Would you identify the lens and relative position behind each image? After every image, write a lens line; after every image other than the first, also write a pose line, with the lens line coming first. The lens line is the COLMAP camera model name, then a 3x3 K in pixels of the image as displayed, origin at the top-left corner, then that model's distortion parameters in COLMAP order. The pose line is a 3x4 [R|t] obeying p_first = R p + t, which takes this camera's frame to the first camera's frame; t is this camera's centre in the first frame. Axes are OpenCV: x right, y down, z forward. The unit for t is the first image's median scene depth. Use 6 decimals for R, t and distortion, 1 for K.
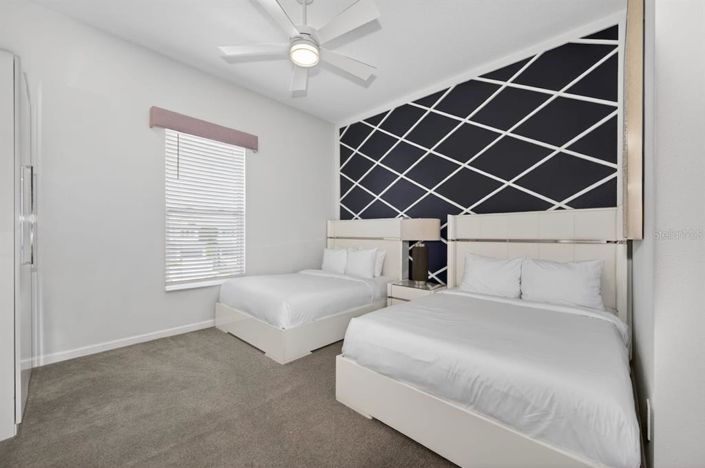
lens RADIAL K [[277.3, 0, 352.1], [0, 277.3, 232.6], [0, 0, 1]] dist [-0.011231, 0.000007]
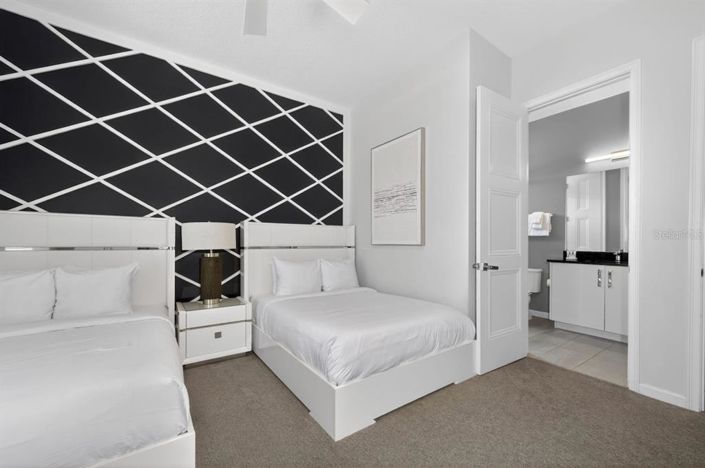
lens RADIAL K [[277.3, 0, 338.8], [0, 277.3, 246.2], [0, 0, 1]] dist [-0.011231, 0.000007]
pose [[0.213543, -0.014616, 0.976824, -0.600375], [-0.010916, 0.999790, 0.017346, 0.001488], [-0.976873, -0.014368, 0.213339, 0.578847]]
